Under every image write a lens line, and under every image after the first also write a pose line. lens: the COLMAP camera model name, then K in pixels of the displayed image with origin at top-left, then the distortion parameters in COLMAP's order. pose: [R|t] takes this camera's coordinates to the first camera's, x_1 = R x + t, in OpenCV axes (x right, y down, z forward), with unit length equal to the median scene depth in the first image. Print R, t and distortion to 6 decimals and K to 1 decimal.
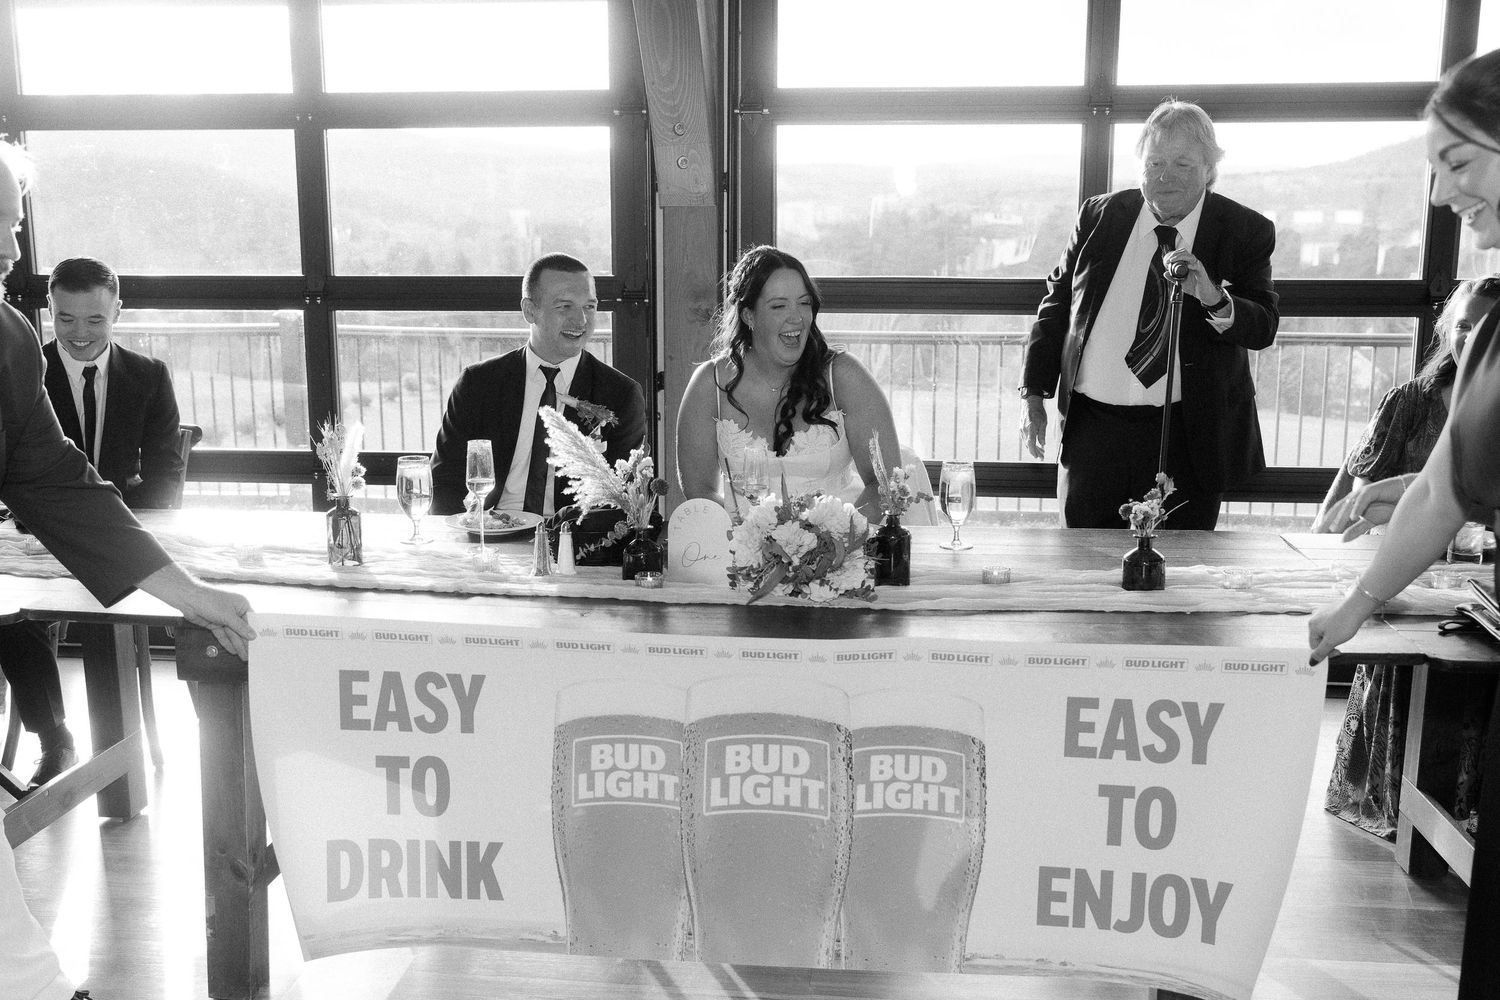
lens RADIAL K [[1470.6, 0, 750.0], [0, 1470.6, 500.0], [0, 0, 1]] dist [-0.009658, 0.104714]
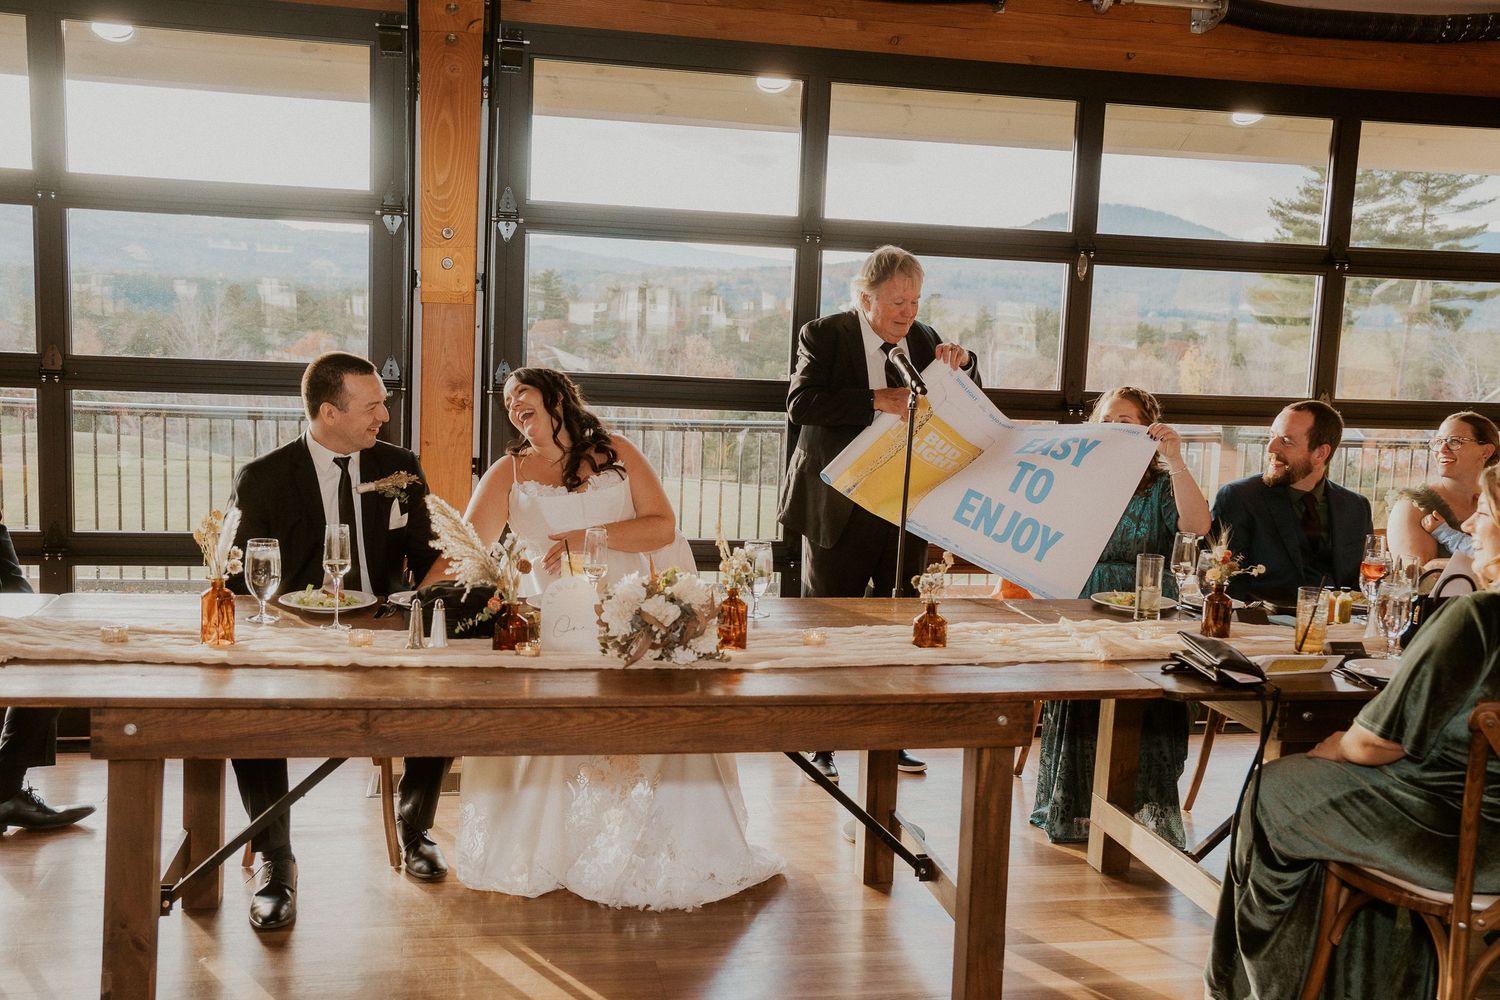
lens RADIAL K [[1470.6, 0, 750.0], [0, 1470.6, 500.0], [0, 0, 1]] dist [-0.009658, 0.104714]
pose [[0.954120, 0.003823, 0.299399, -0.232750], [0.011375, 0.998734, -0.049004, -0.002727], [-0.299207, 0.050162, 0.952869, -0.121191]]
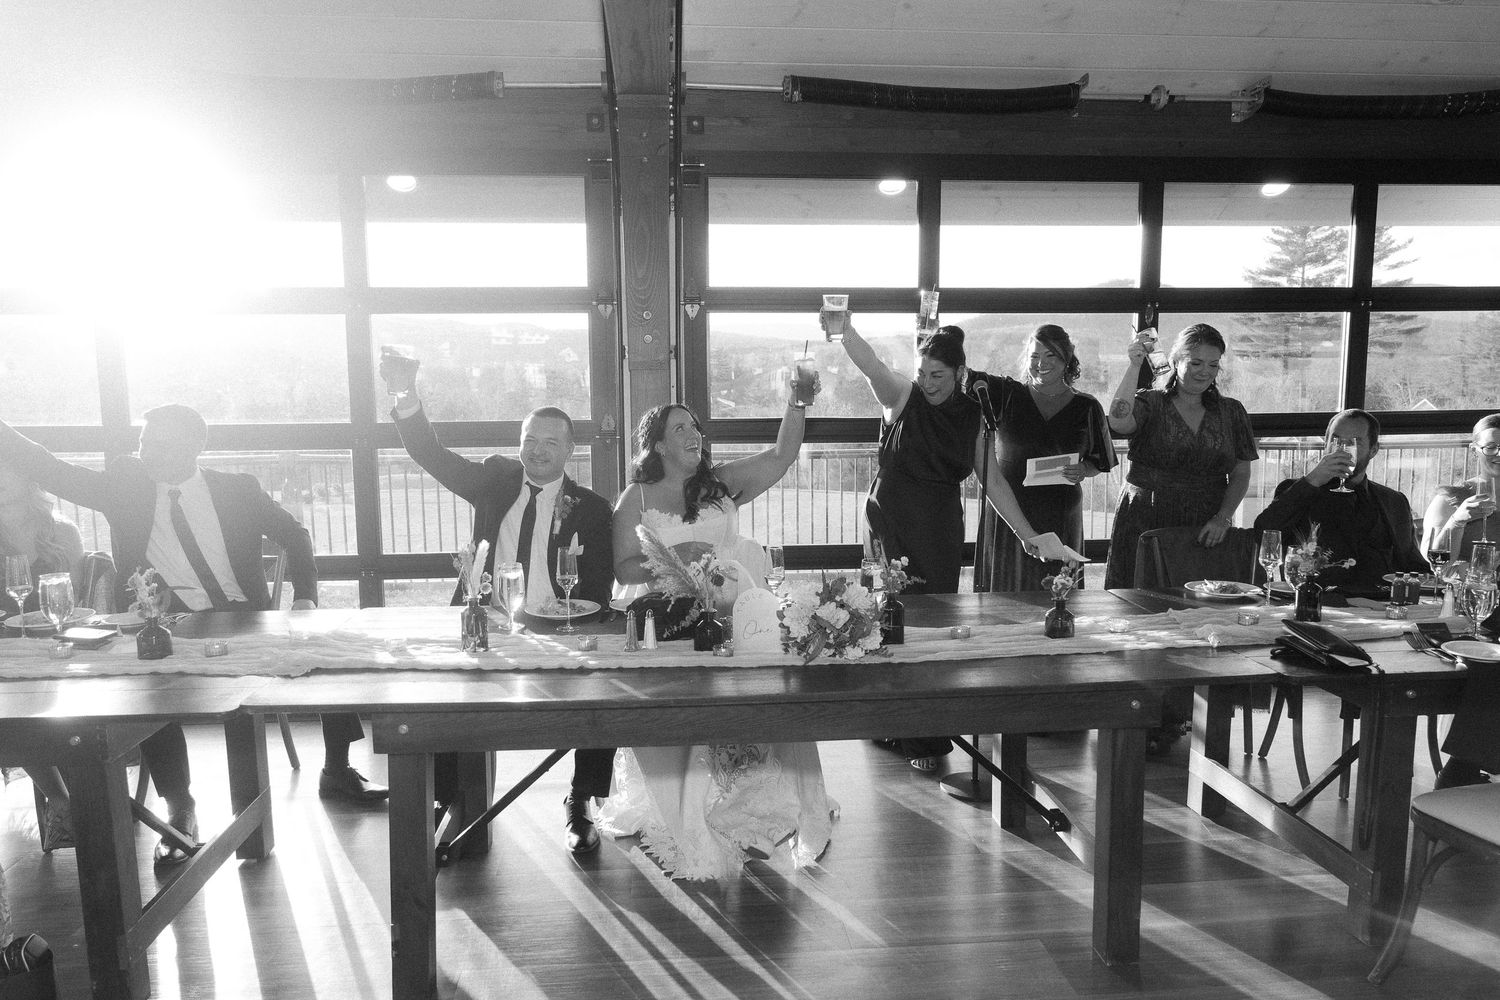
lens RADIAL K [[1022.6, 0, 750.0], [0, 1022.6, 500.0], [0, 0, 1]] dist [-0.001209, -0.000292]
pose [[0.981018, -0.030690, 0.191474, -0.210580], [0.042160, 0.997533, -0.056122, -0.028518], [-0.189279, 0.063129, 0.979892, 0.063374]]
